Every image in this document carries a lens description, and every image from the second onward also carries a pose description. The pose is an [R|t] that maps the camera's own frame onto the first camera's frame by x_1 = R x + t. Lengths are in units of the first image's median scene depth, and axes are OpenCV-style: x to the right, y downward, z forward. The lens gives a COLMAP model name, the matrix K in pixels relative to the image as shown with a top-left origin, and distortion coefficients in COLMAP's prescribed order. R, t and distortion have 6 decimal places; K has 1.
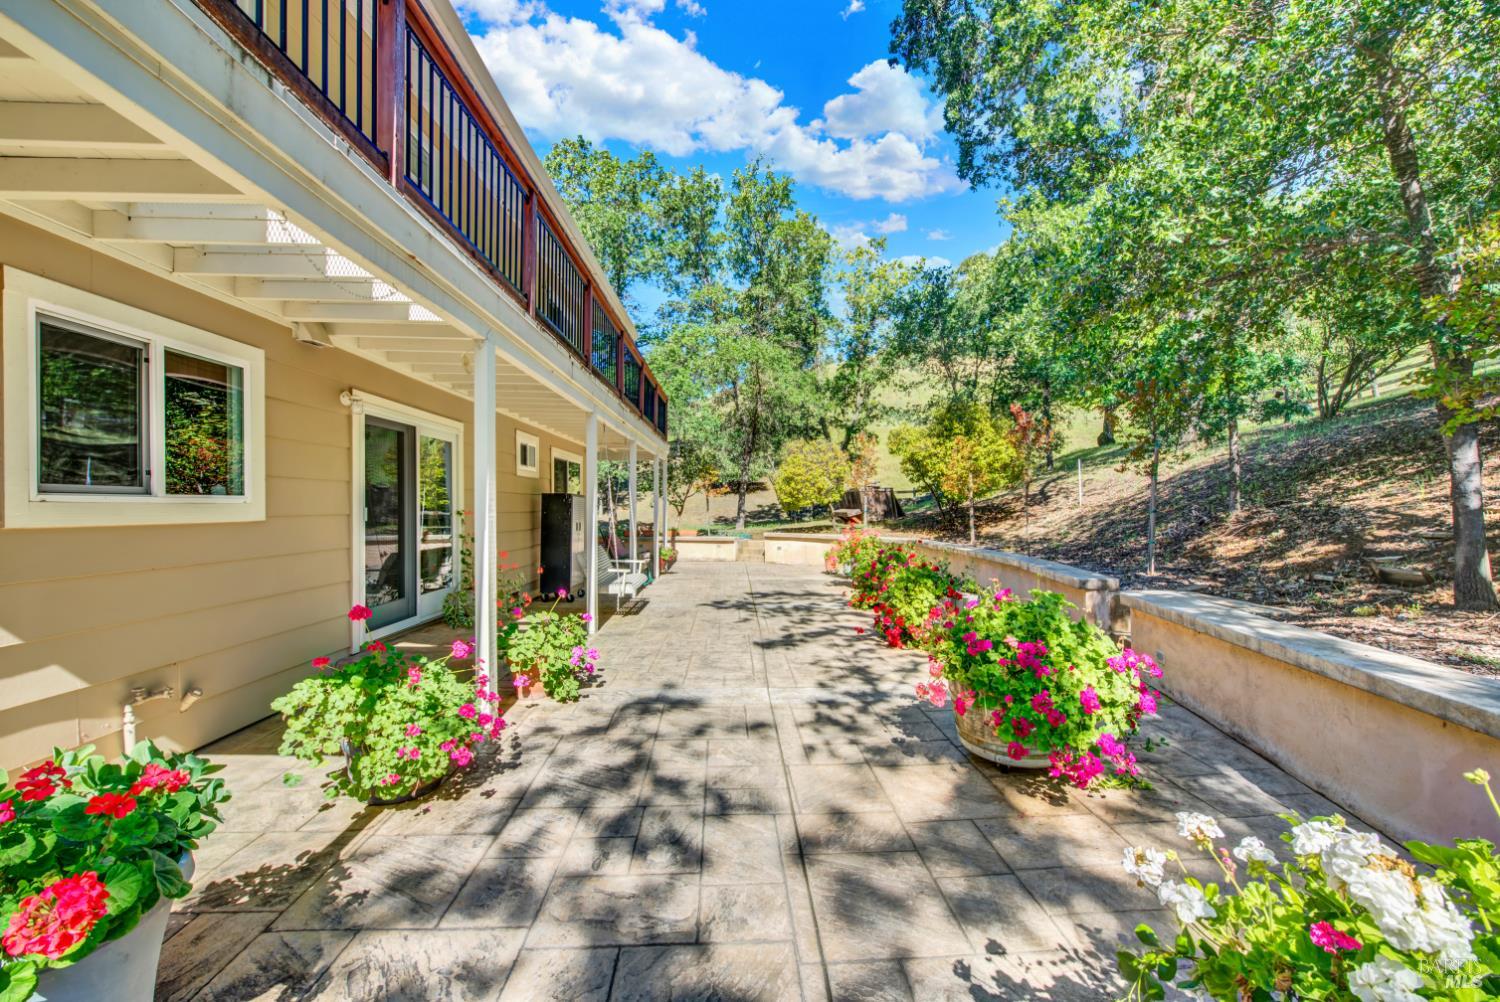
lens RADIAL K [[595.3, 0, 758.5], [0, 595.3, 507.1], [0, 0, 1]] dist [-0.000589, 0.000468]
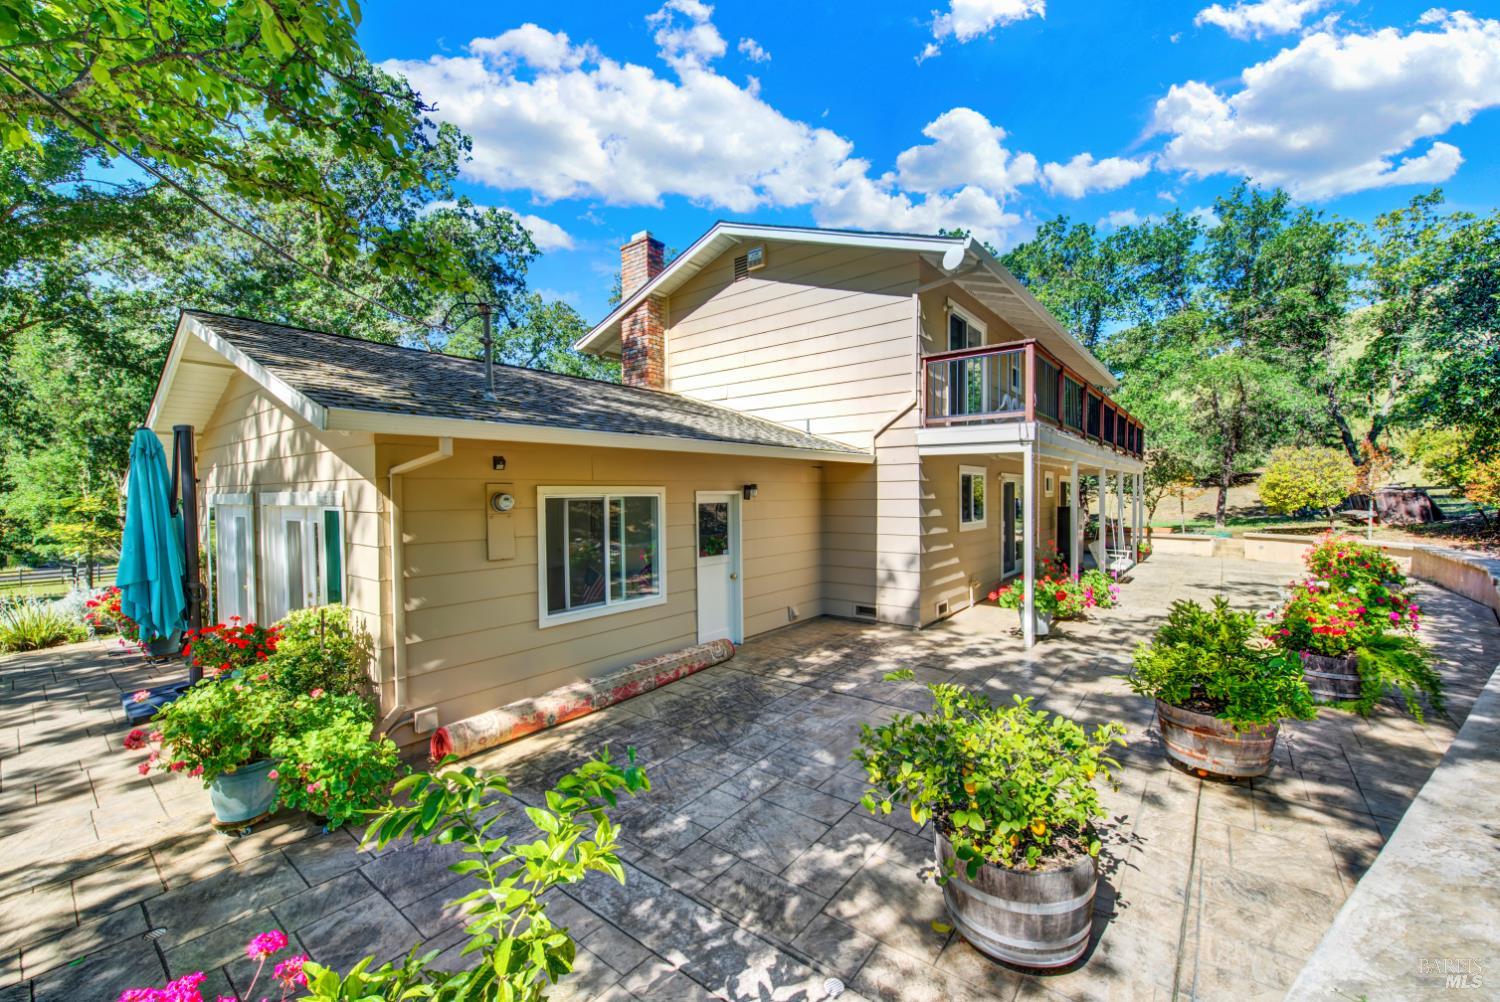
lens RADIAL K [[595.3, 0, 733.7], [0, 595.3, 513.4], [0, 0, 1]] dist [-0.000589, 0.000468]
pose [[0.748171, 0.009158, -0.663443, 0.030917], [0.010811, 0.999604, 0.025990, -0.030853], [0.663418, -0.026618, 0.747775, -0.453410]]
